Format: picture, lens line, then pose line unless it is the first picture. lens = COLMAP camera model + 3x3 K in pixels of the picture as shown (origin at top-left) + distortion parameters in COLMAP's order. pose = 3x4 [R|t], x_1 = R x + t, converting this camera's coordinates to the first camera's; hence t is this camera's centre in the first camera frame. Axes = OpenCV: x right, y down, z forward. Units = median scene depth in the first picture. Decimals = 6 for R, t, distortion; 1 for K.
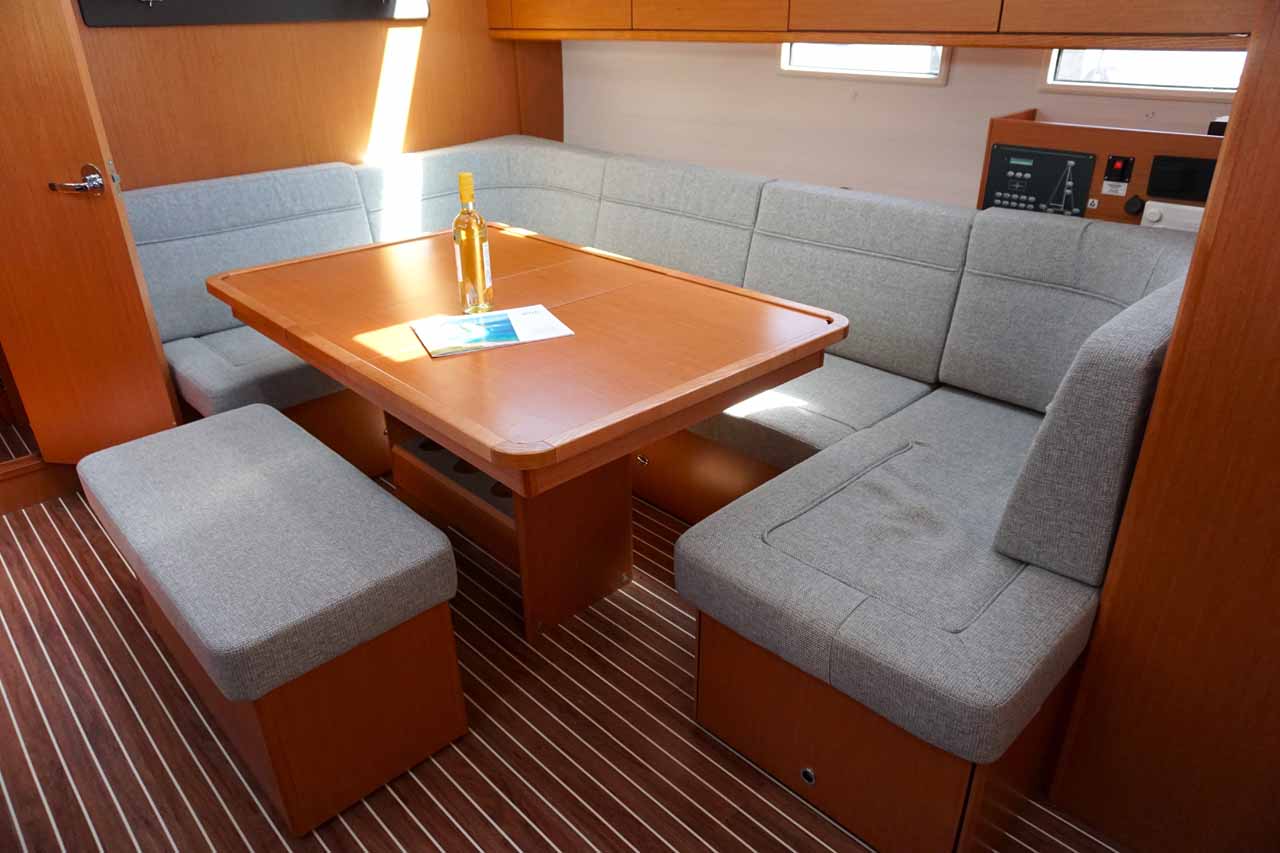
lens RADIAL K [[863.6, 0, 642.5], [0, 863.6, 429.3], [0, 0, 1]] dist [-0.017729, 0.004922]
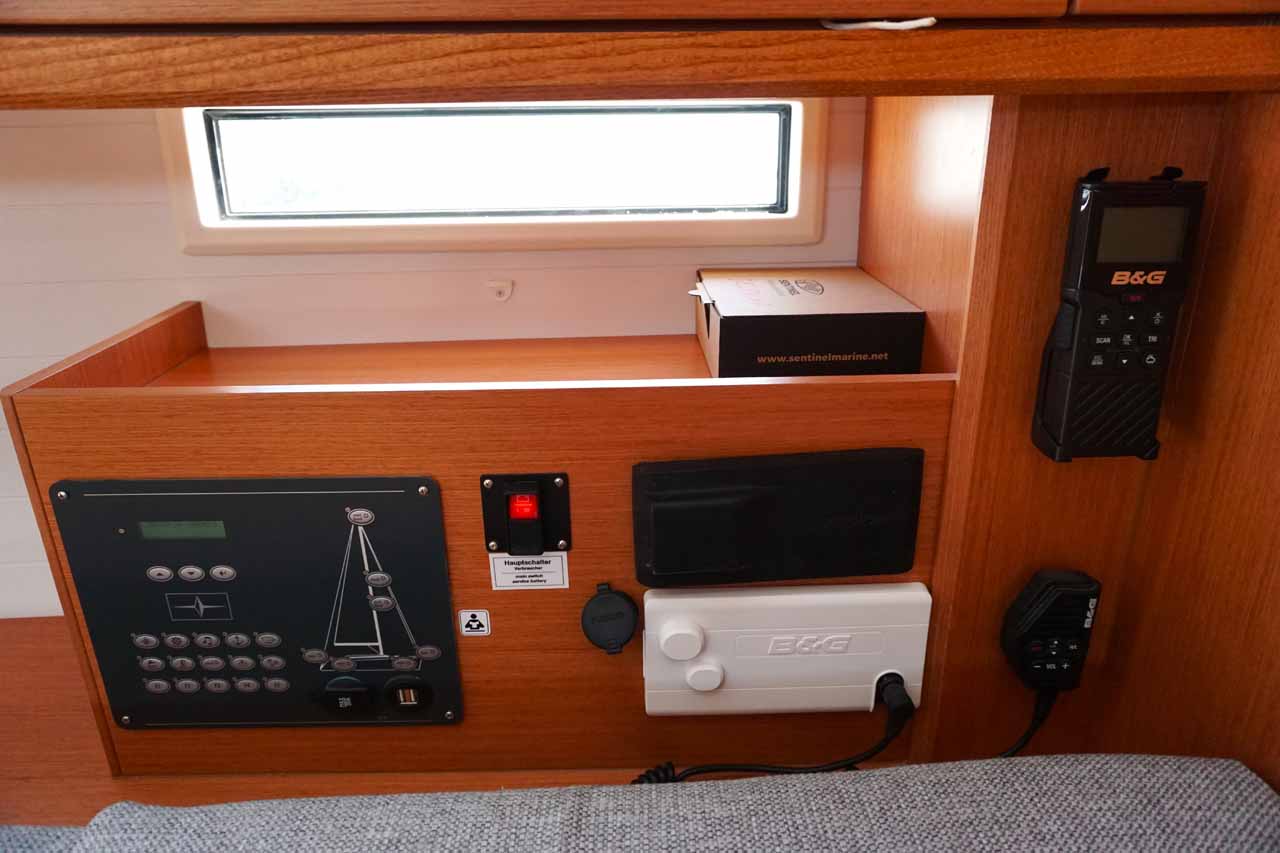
lens RADIAL K [[863.6, 0, 642.7], [0, 863.6, 424.8], [0, 0, 1]] dist [-0.017729, 0.004922]
pose [[0.703061, -0.257322, 0.662940, 0.388363], [0.323514, 0.945917, 0.024067, -0.314873], [-0.633280, 0.197550, 0.748285, 0.732900]]
